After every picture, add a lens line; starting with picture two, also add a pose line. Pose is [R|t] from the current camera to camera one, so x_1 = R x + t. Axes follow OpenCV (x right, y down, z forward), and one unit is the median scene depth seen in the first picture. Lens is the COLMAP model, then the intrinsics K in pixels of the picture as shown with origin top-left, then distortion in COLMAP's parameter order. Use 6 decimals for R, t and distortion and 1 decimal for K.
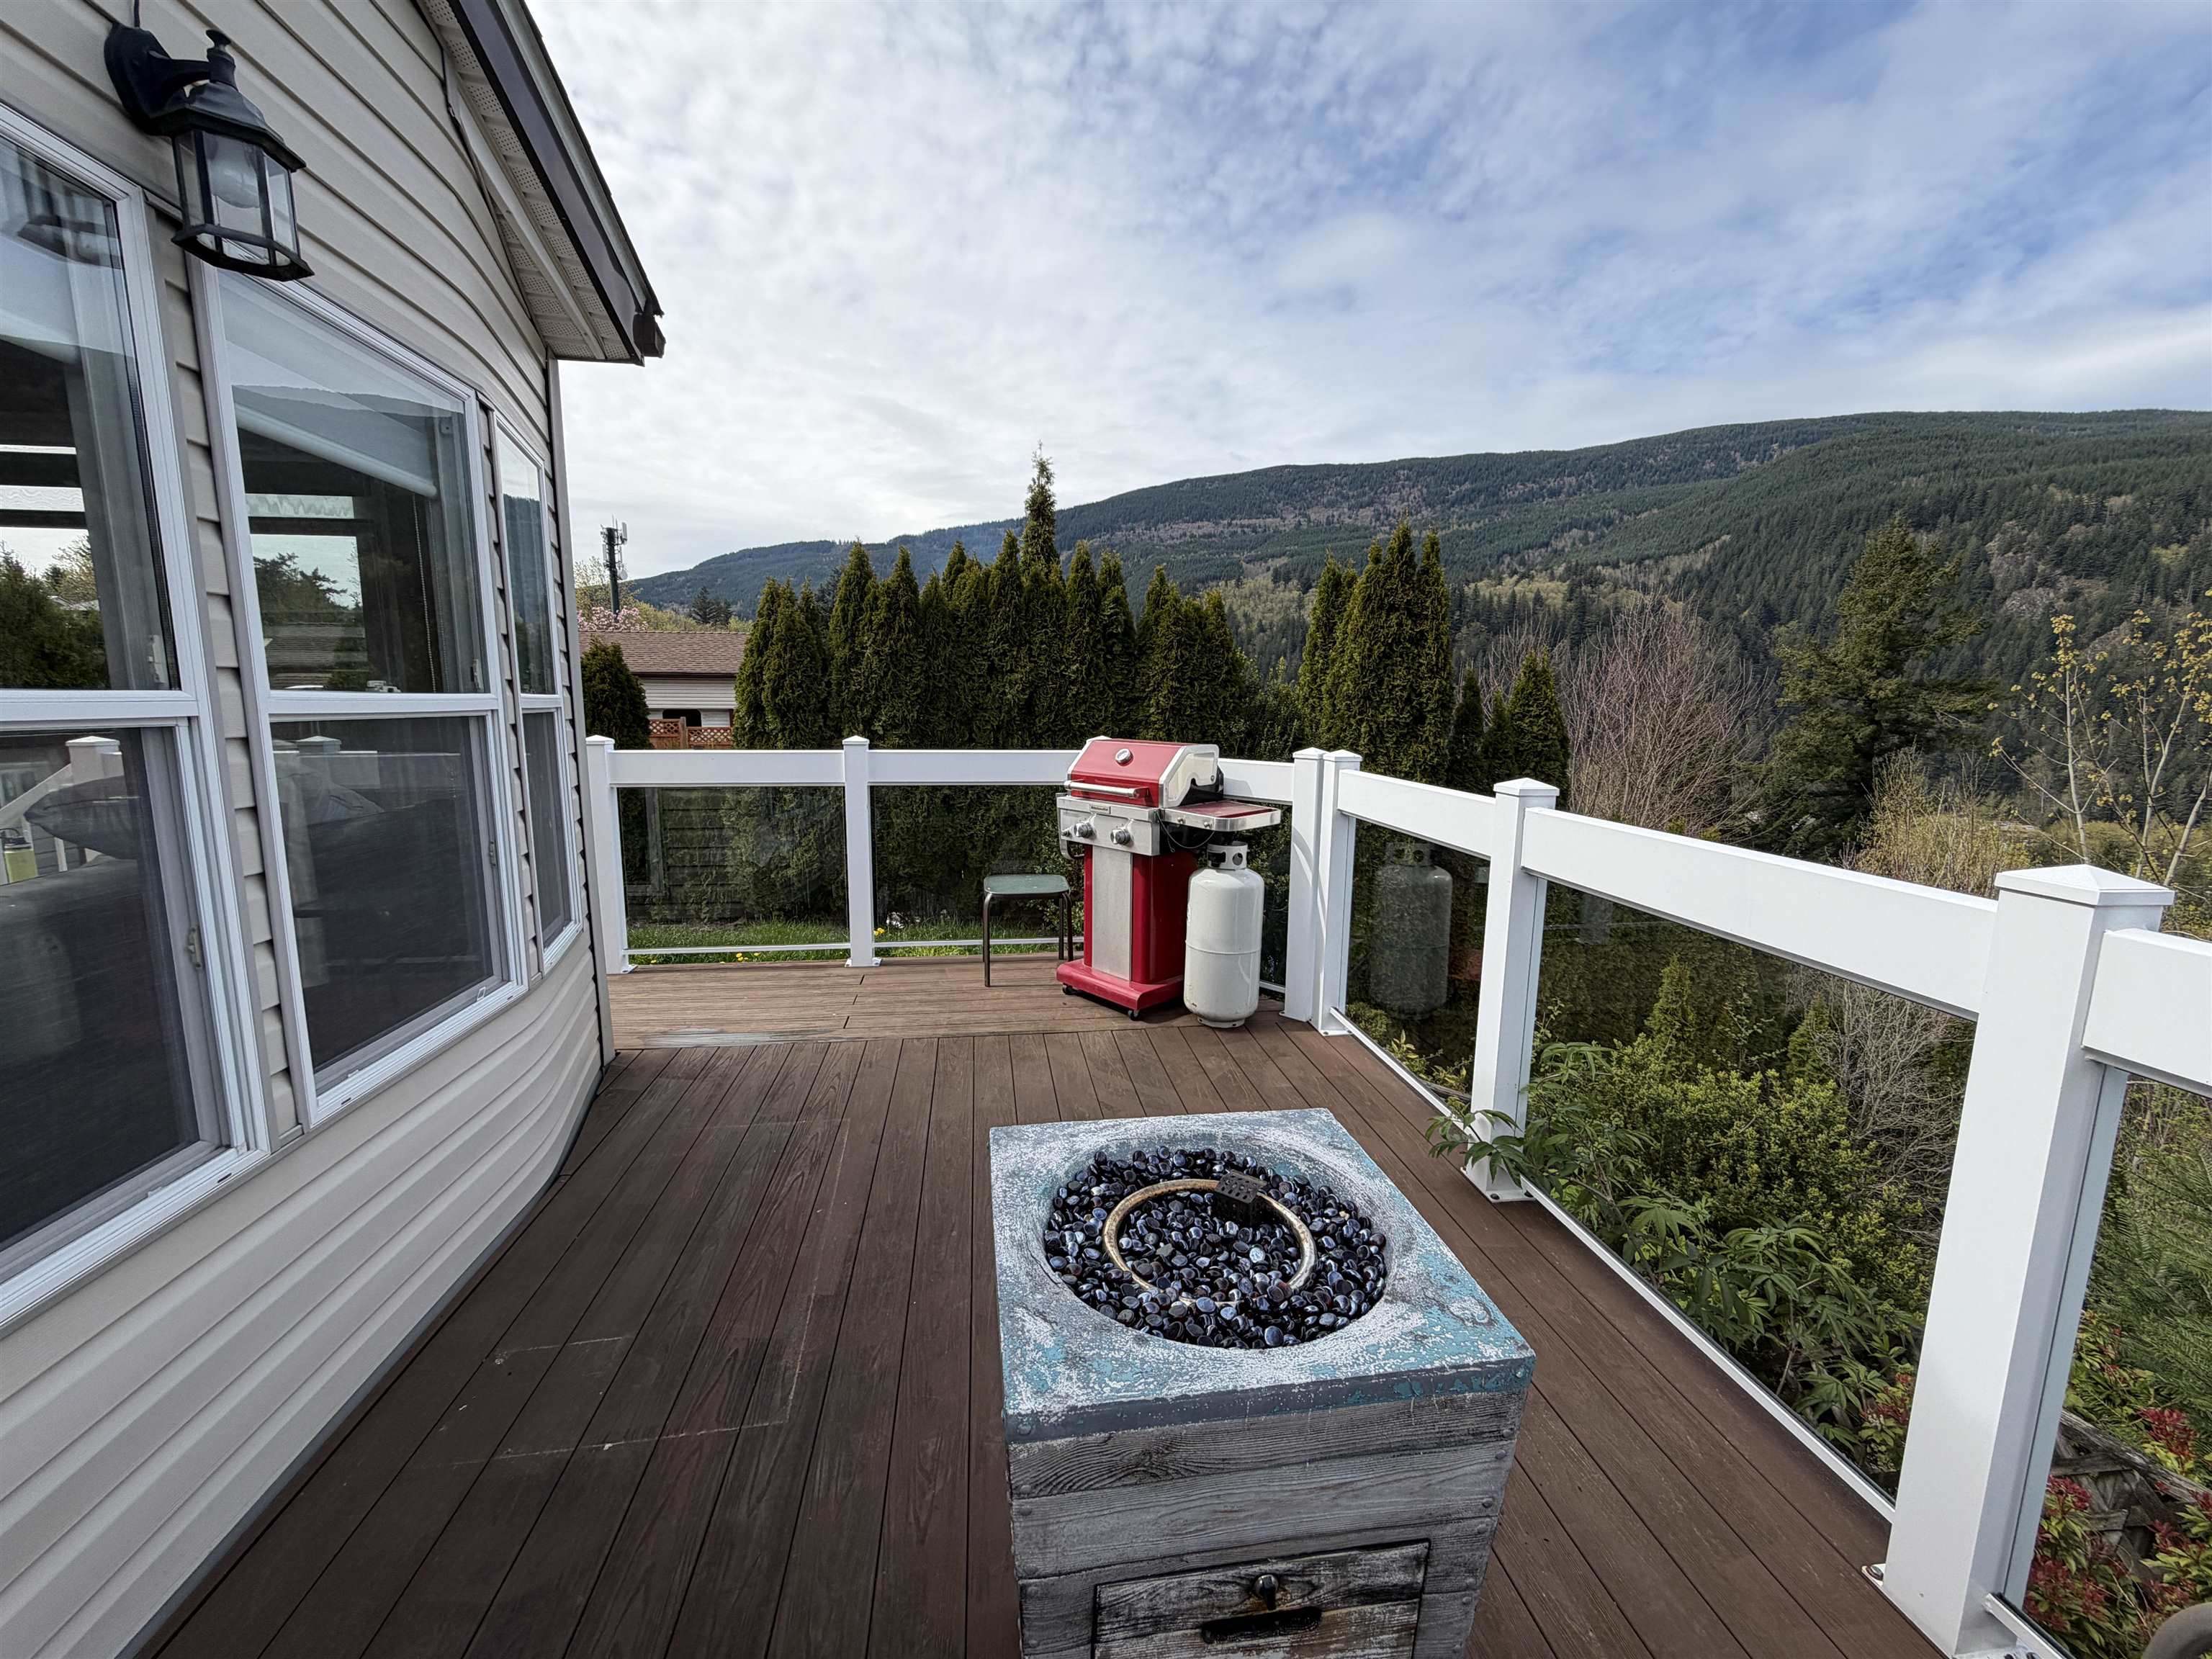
lens RADIAL K [[887.4, 0, 1106.0], [0, 887.4, 829.5], [0, 0, 1]] dist [0.001194, -0.000122]
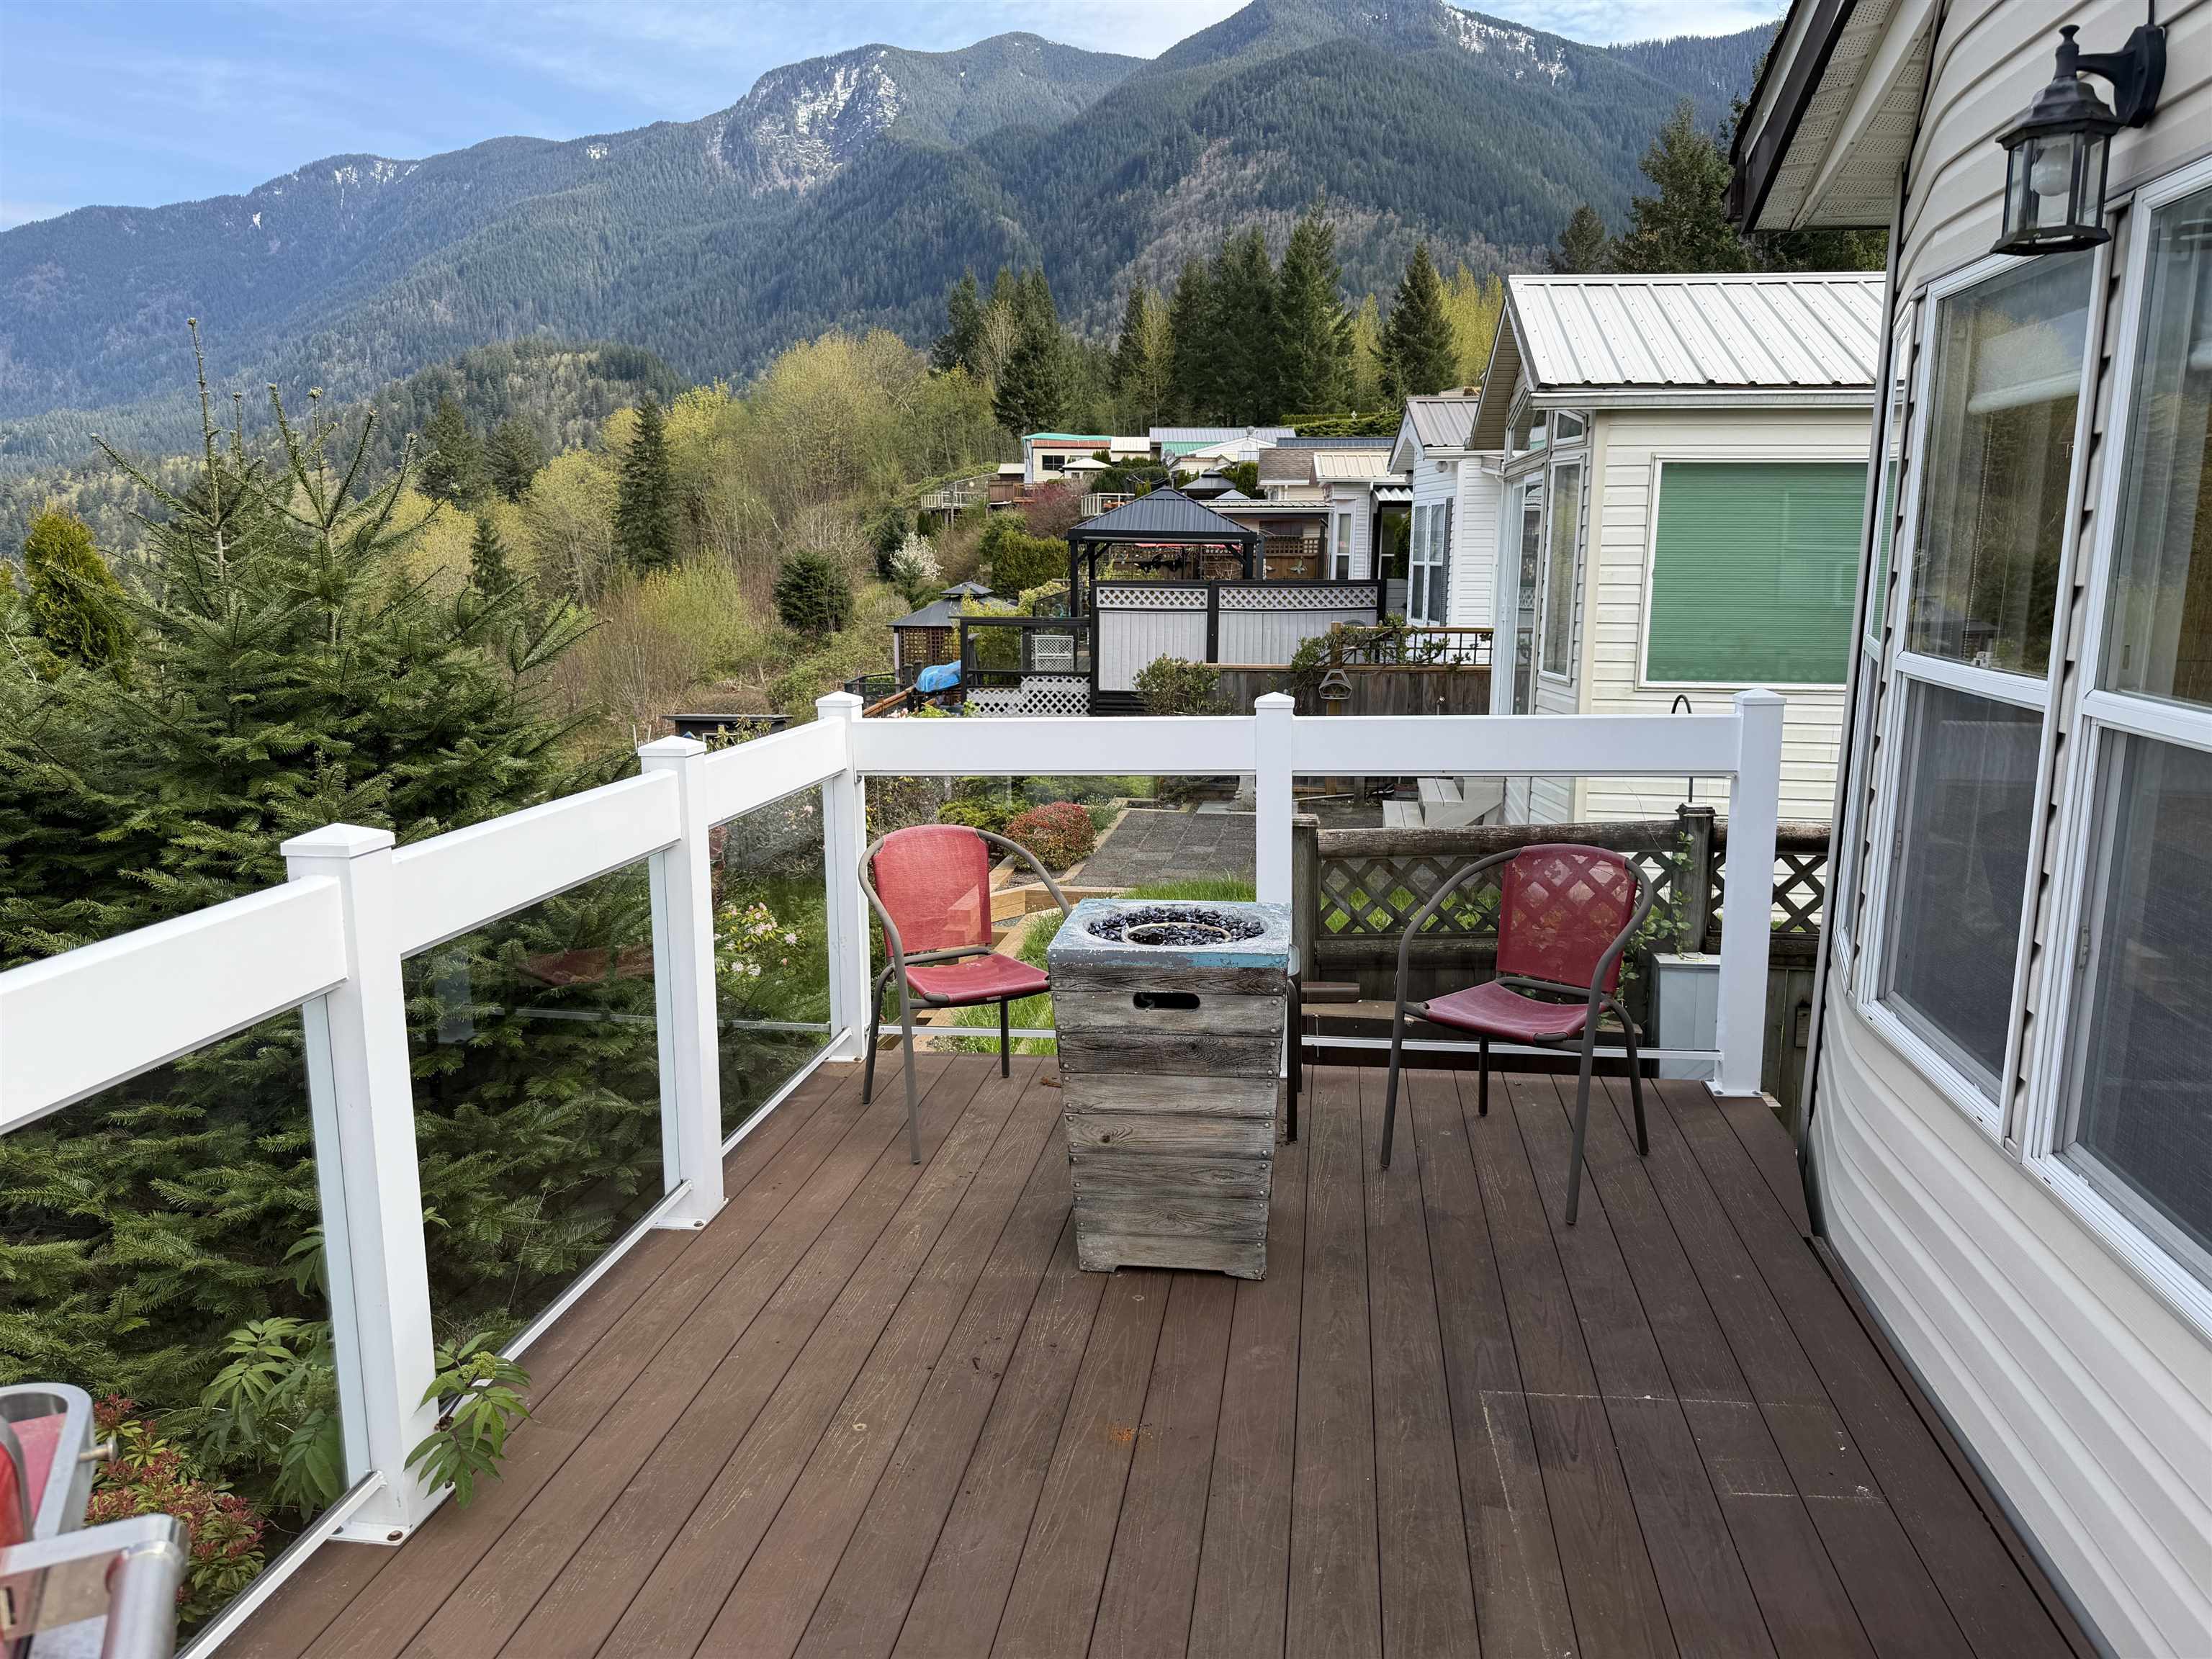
lens RADIAL K [[1546.2, 0, 1110.5], [0, 1546.2, 834.6], [0, 0, 1]] dist [0.114989, -0.186231]
pose [[-0.960097, -0.060213, 0.273110, -0.331402], [0.030570, 0.948102, 0.316493, -0.406661], [-0.277993, 0.312213, -0.908429, 2.065520]]
